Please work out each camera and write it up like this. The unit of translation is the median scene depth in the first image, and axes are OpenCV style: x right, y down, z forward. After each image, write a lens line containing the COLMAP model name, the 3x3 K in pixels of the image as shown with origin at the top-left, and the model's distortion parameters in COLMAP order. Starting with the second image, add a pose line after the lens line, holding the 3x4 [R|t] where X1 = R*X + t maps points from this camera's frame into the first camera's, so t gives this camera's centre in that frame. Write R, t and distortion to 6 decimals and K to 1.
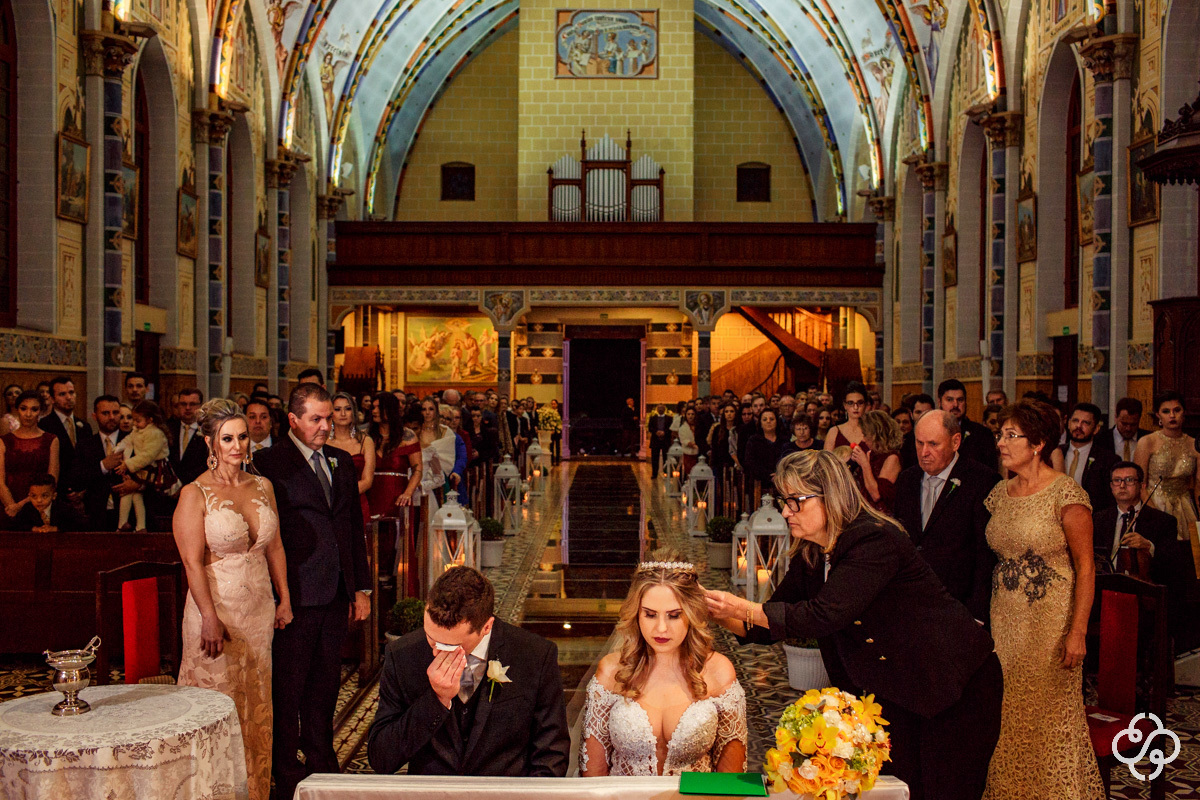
lens RADIAL K [[1175.4, 0, 600.0], [0, 1175.4, 400.0], [0, 0, 1]] dist [-0.101323, 0.004401]
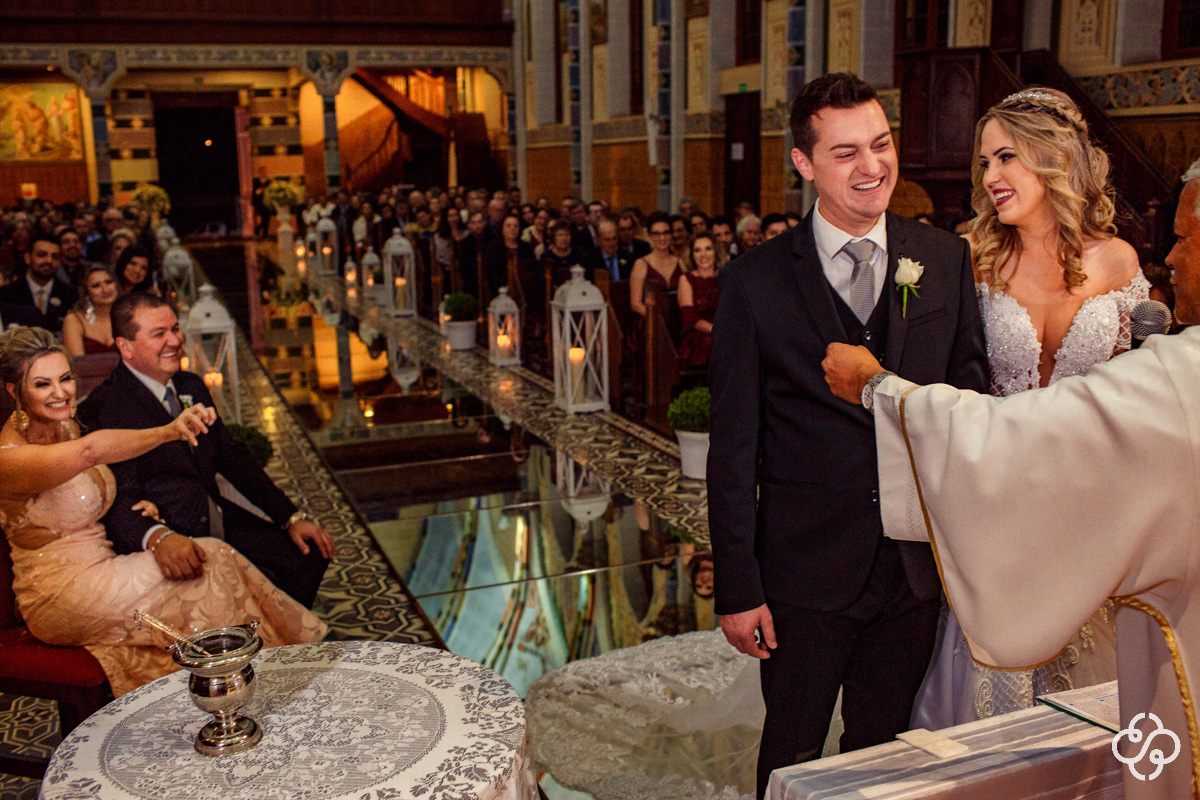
lens RADIAL K [[1149.1, 0, 600.0], [0, 1149.1, 400.0], [0, 0, 1]] dist [-0.106254, 0.136734]
pose [[0.925582, -0.101043, 0.364813, -0.063602], [0.026962, 0.978867, 0.202713, 0.000956], [-0.377586, -0.177792, 0.908746, 0.062520]]
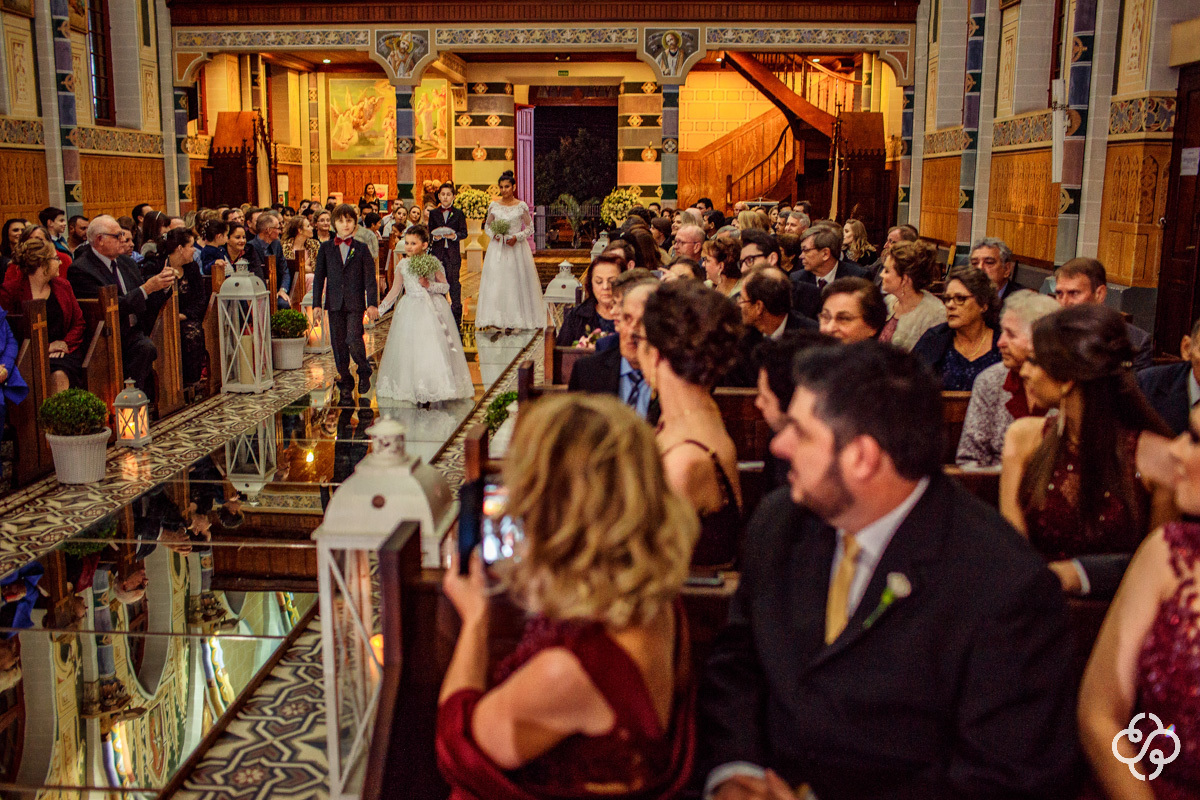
lens RADIAL K [[1149.1, 0, 600.0], [0, 1149.1, 400.0], [0, 0, 1]] dist [-0.106254, 0.136734]
pose [[0.998892, 0.009913, -0.045999, 0.078678], [-0.001430, 0.983503, 0.180887, 0.007101], [0.047033, -0.180621, 0.982428, 0.250581]]
